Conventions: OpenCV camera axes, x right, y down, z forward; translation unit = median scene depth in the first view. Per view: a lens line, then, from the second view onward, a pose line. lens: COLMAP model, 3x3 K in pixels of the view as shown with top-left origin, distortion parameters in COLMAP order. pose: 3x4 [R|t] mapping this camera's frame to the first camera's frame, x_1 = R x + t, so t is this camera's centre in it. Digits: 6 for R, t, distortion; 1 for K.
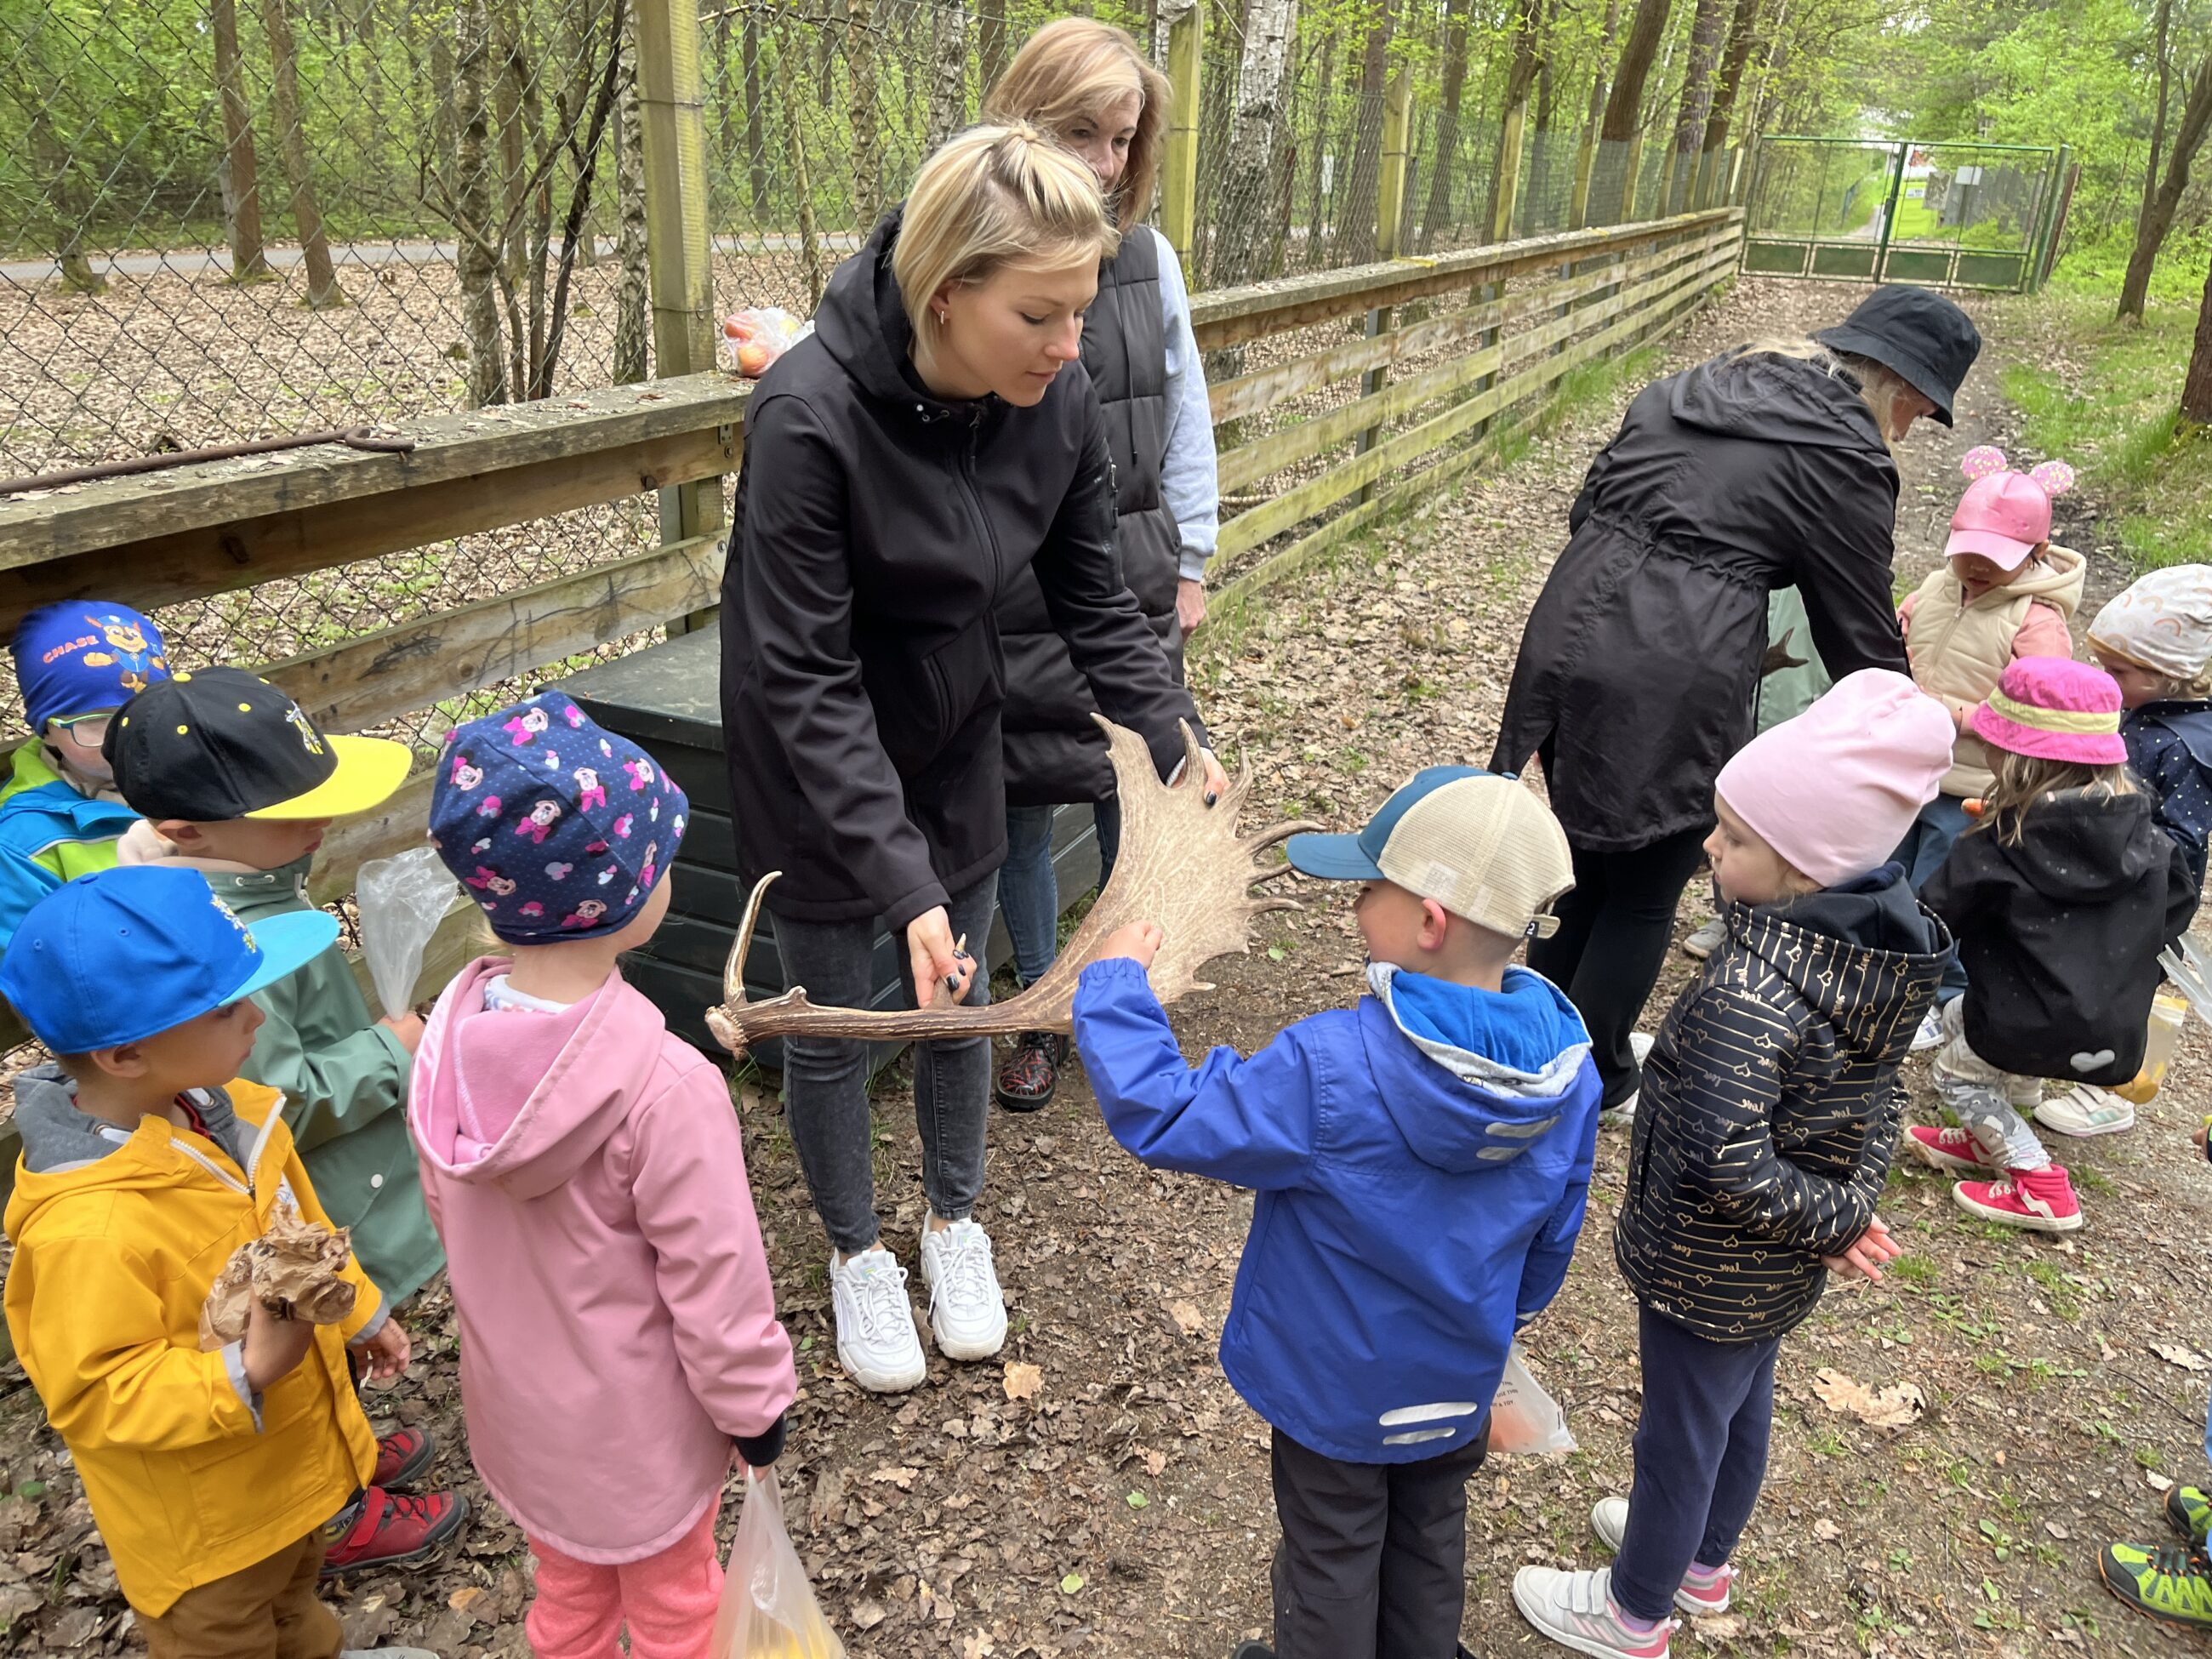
lens RADIAL K [[1619.6, 0, 1113.8], [0, 1619.6, 858.9], [0, 0, 1]] dist [0.069111, -0.079859]
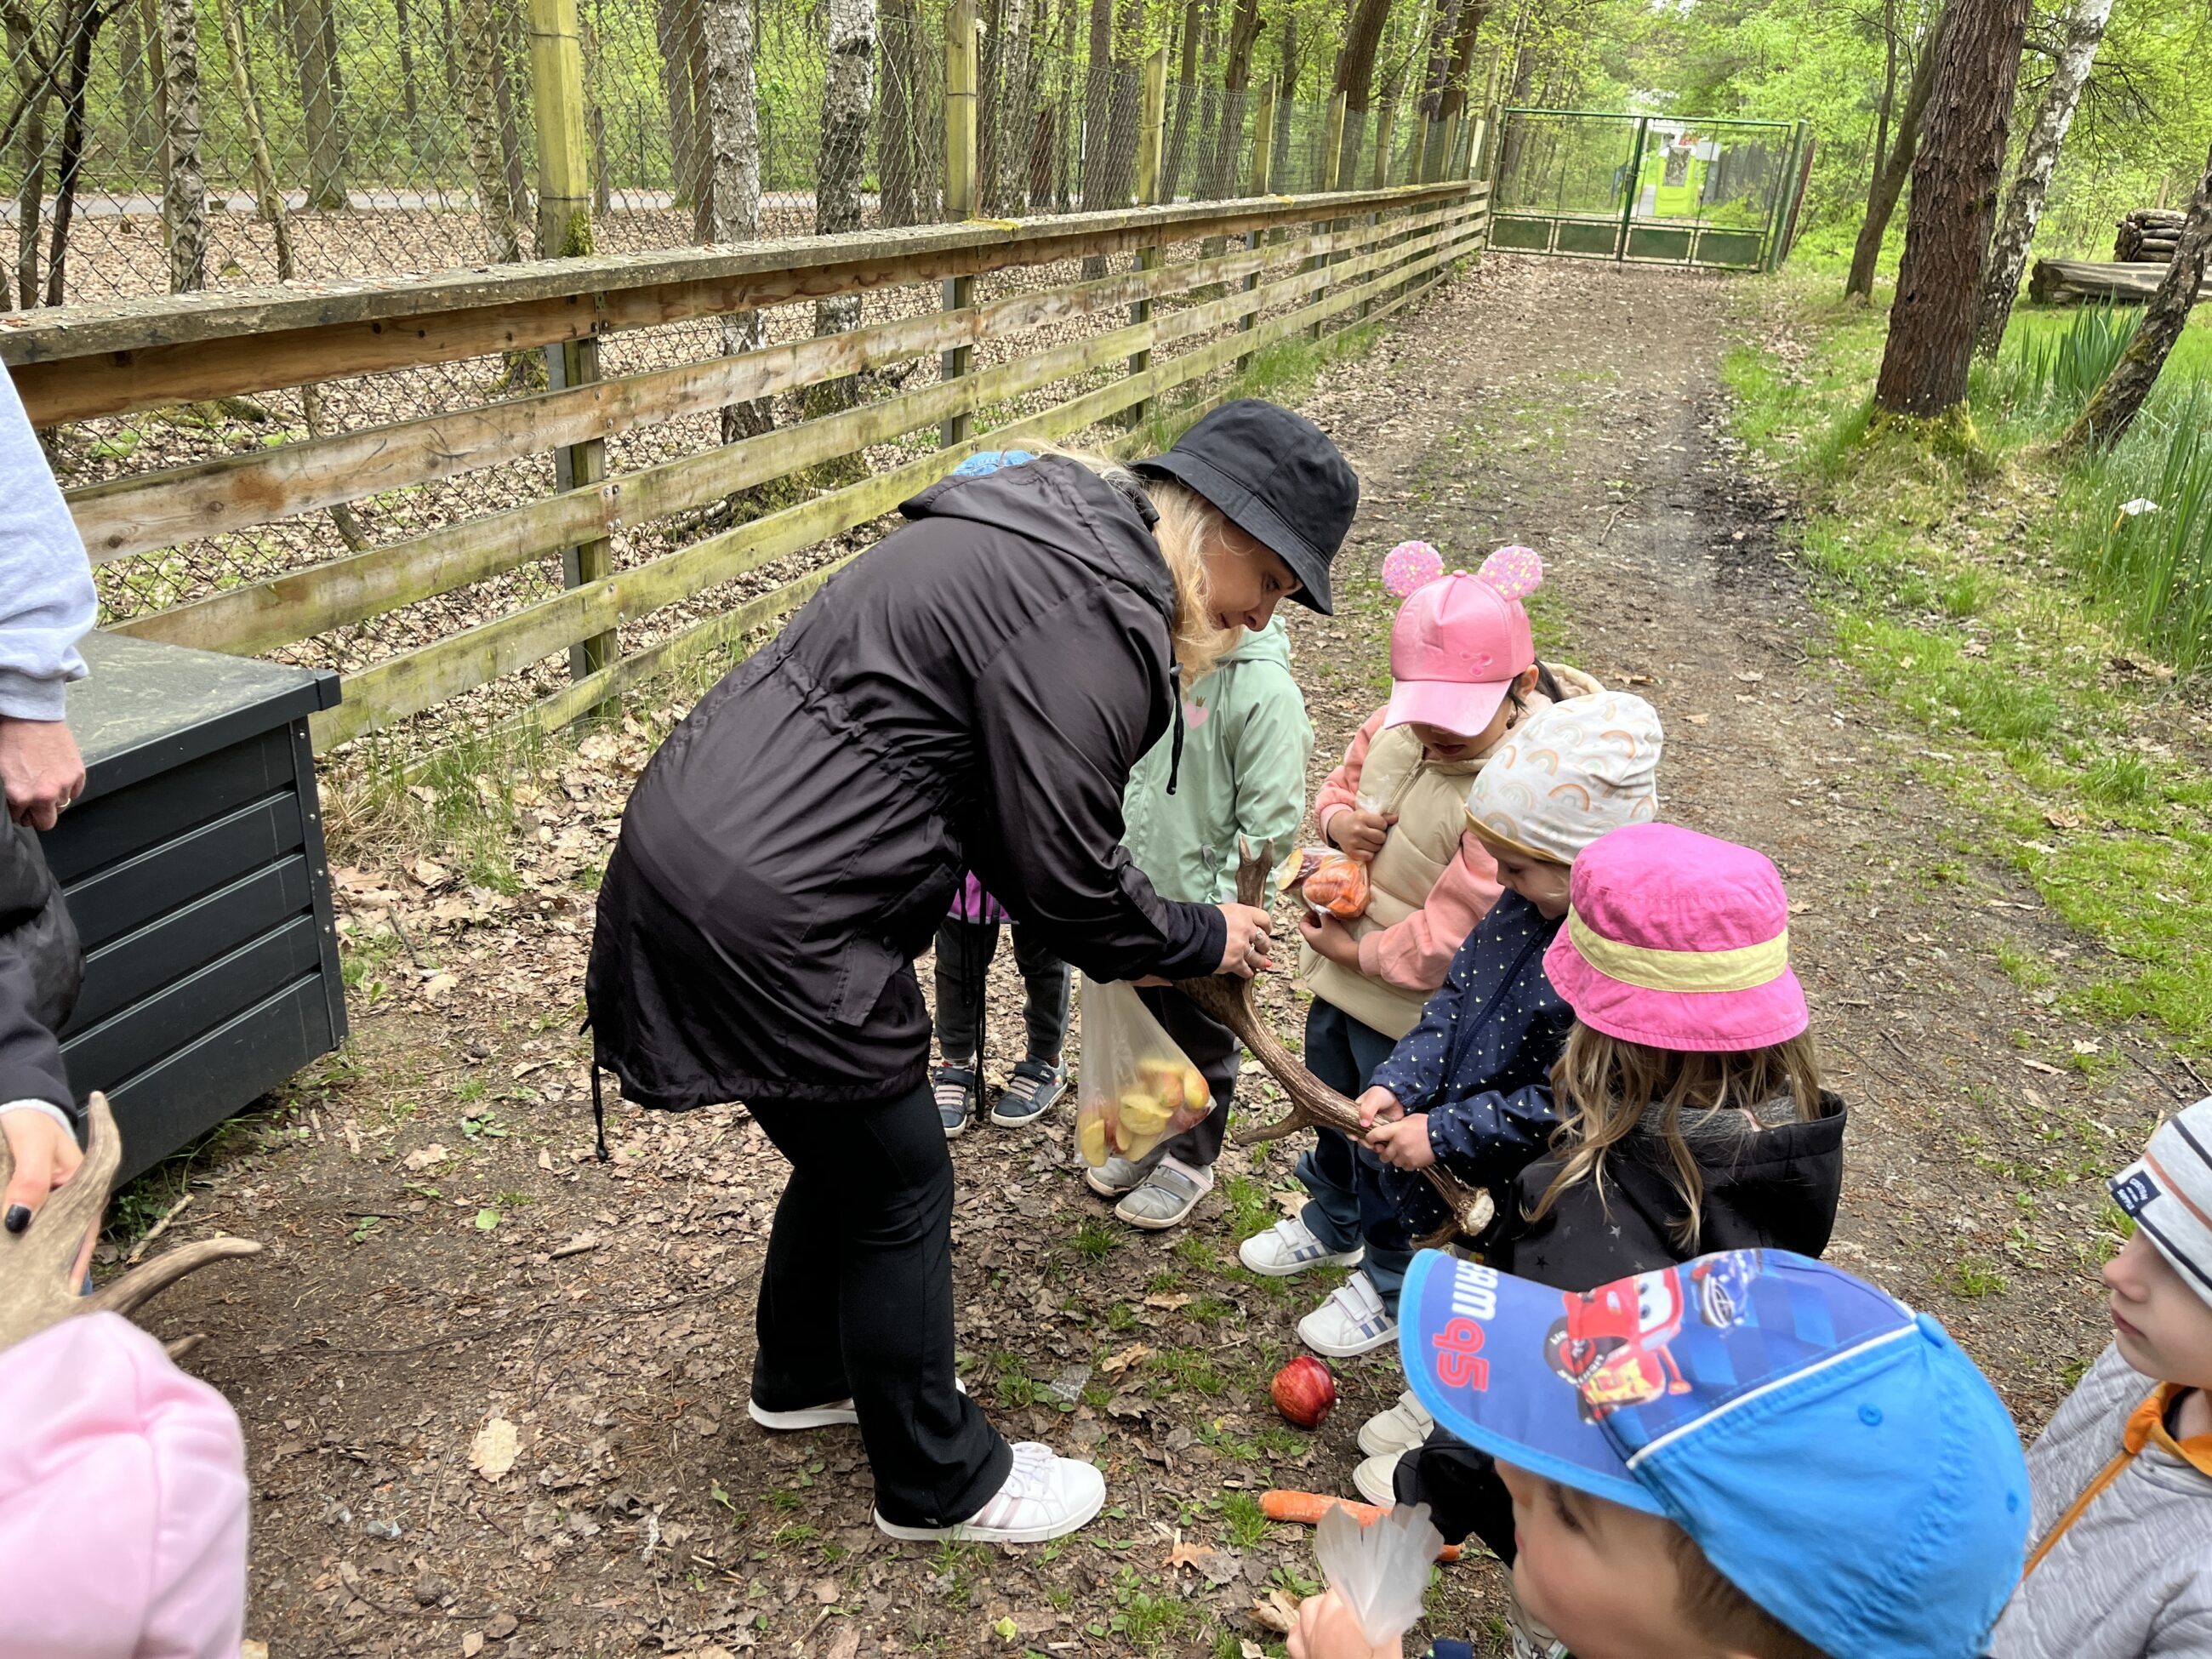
lens RADIAL K [[1684.5, 0, 1092.1], [0, 1684.5, 828.4], [0, 0, 1]] dist [0.007735, 0.046974]
pose [[0.994094, -0.023461, 0.105952, 0.053627], [0.024465, 0.999667, -0.008182, -0.017638], [-0.105724, 0.010726, 0.994338, 0.052693]]
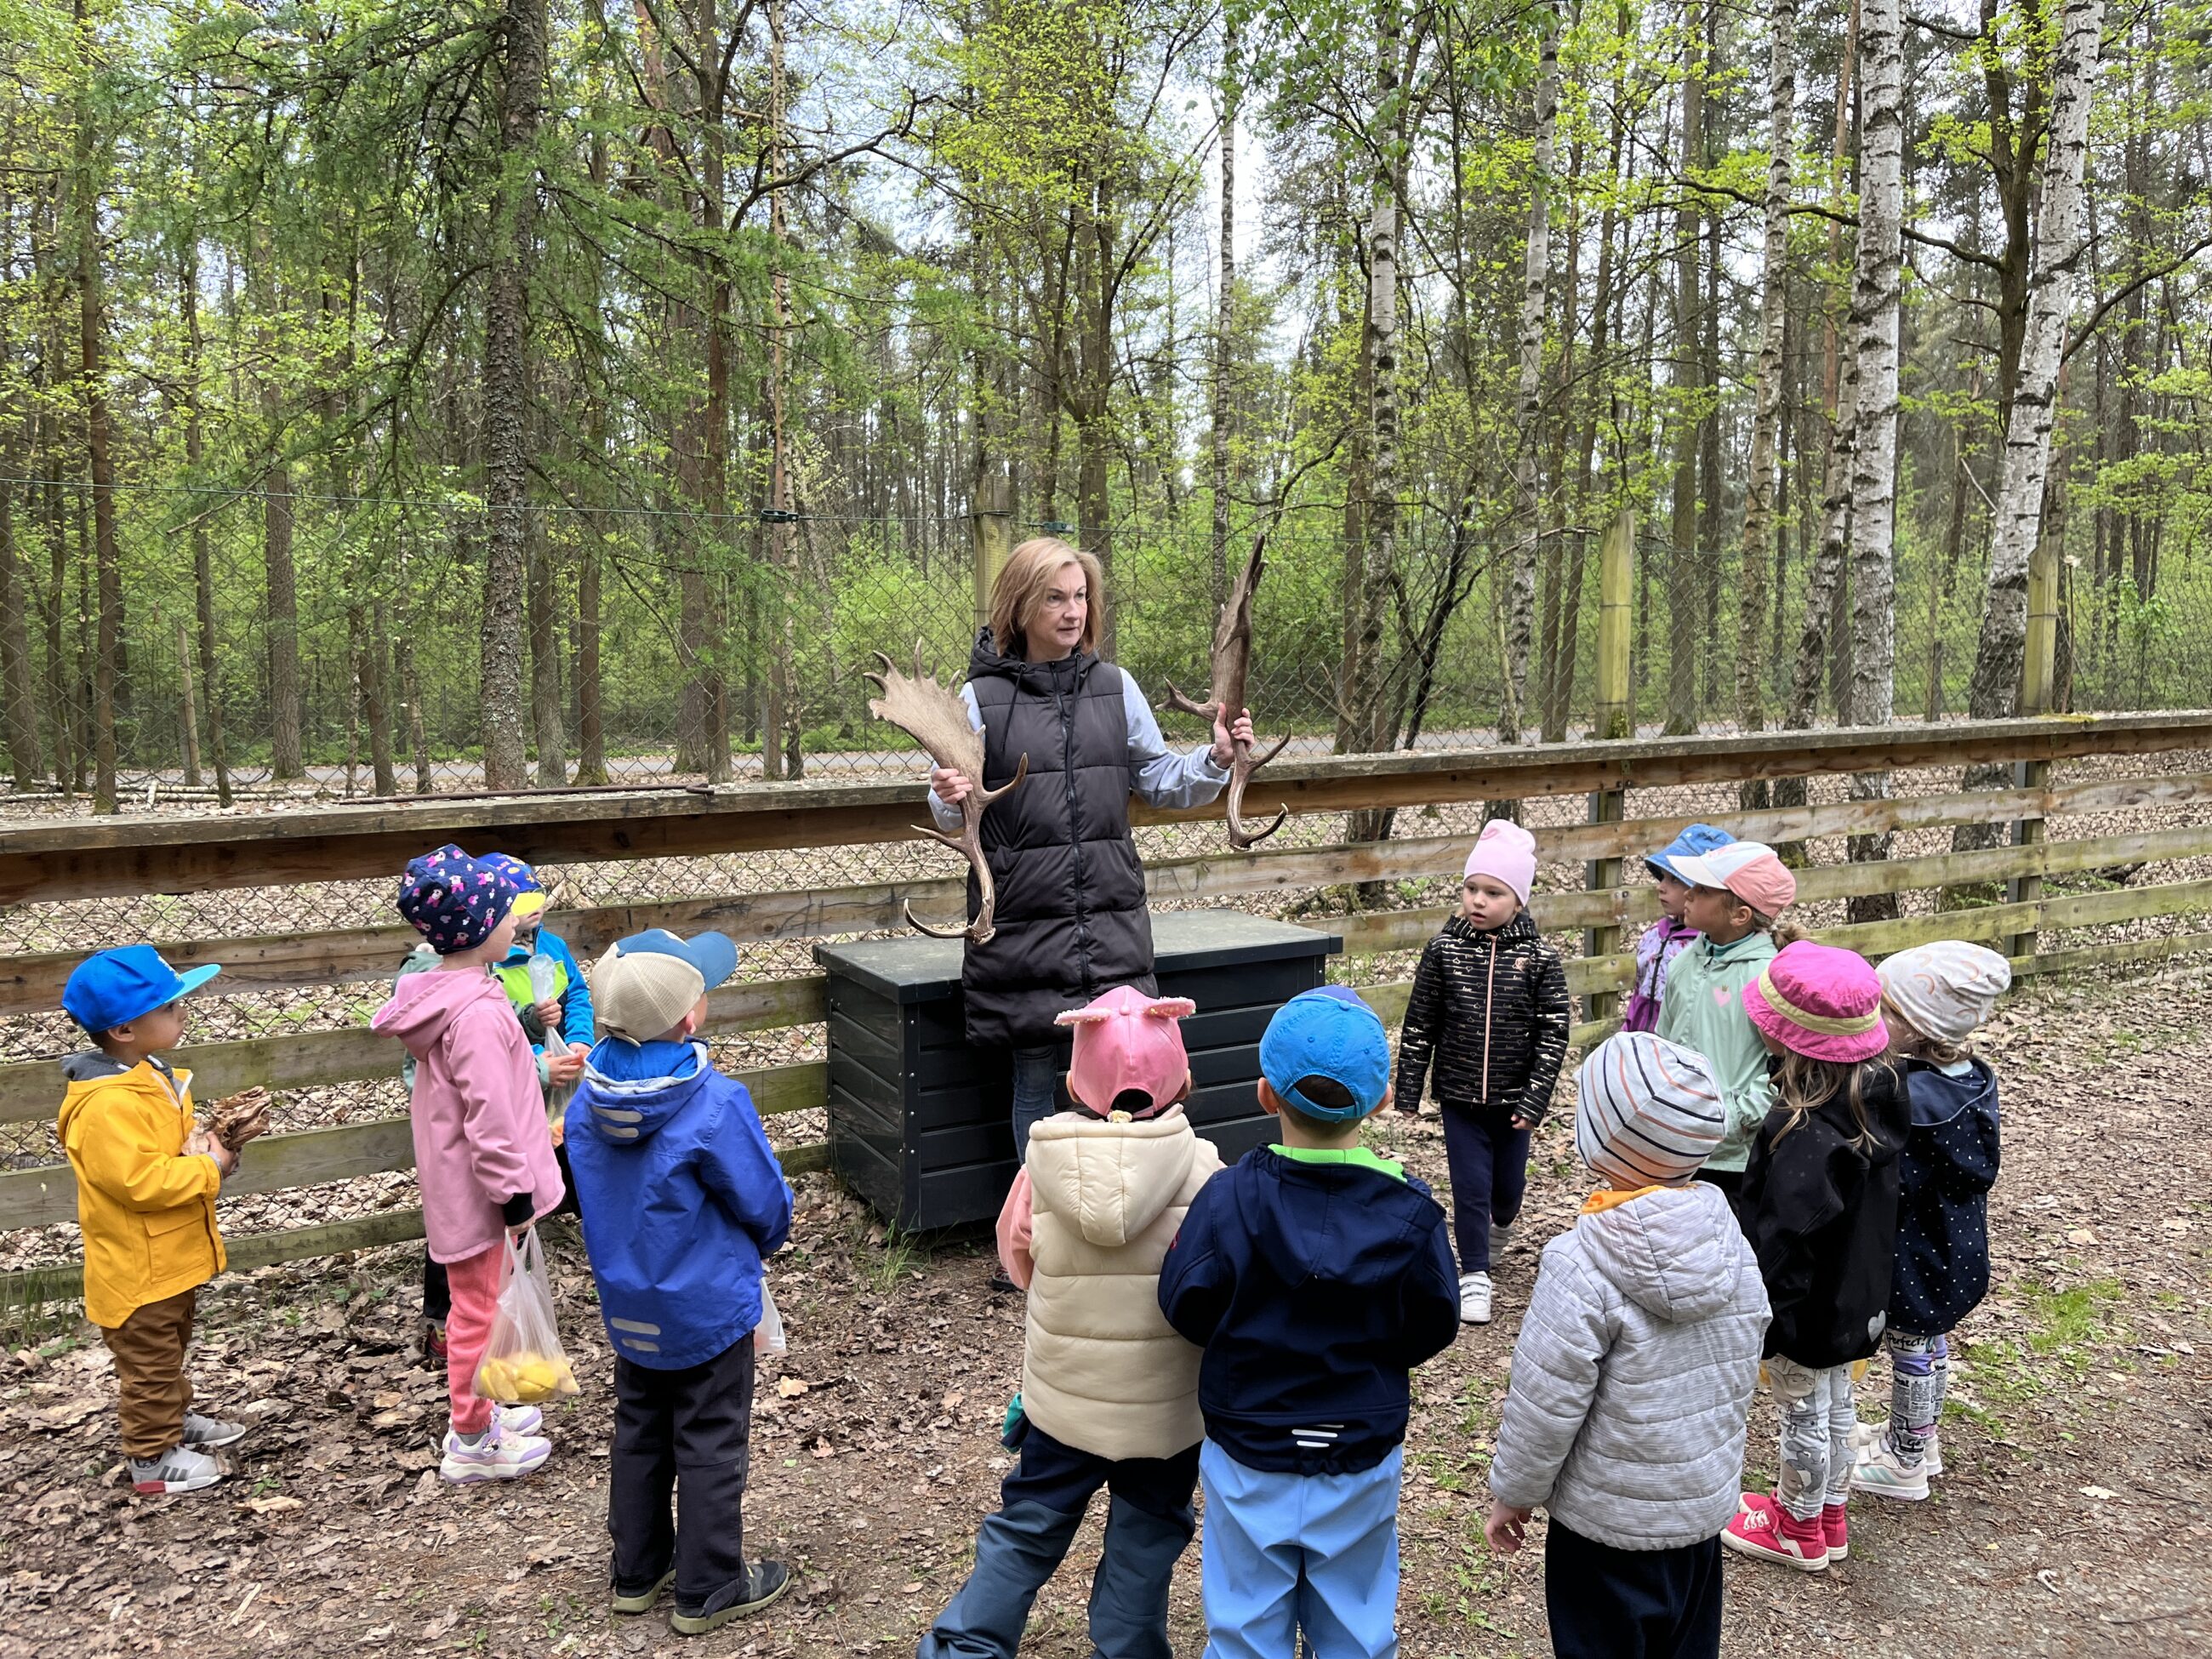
lens RADIAL K [[1673.2, 0, 1112.8], [0, 1673.2, 827.1], [0, 0, 1]] dist [0.083427, -0.124237]
pose [[0.804945, 0.027032, -0.592733, 0.131589], [-0.203446, 0.950979, -0.232914, 0.018640], [0.557381, 0.308072, 0.770985, -0.028174]]
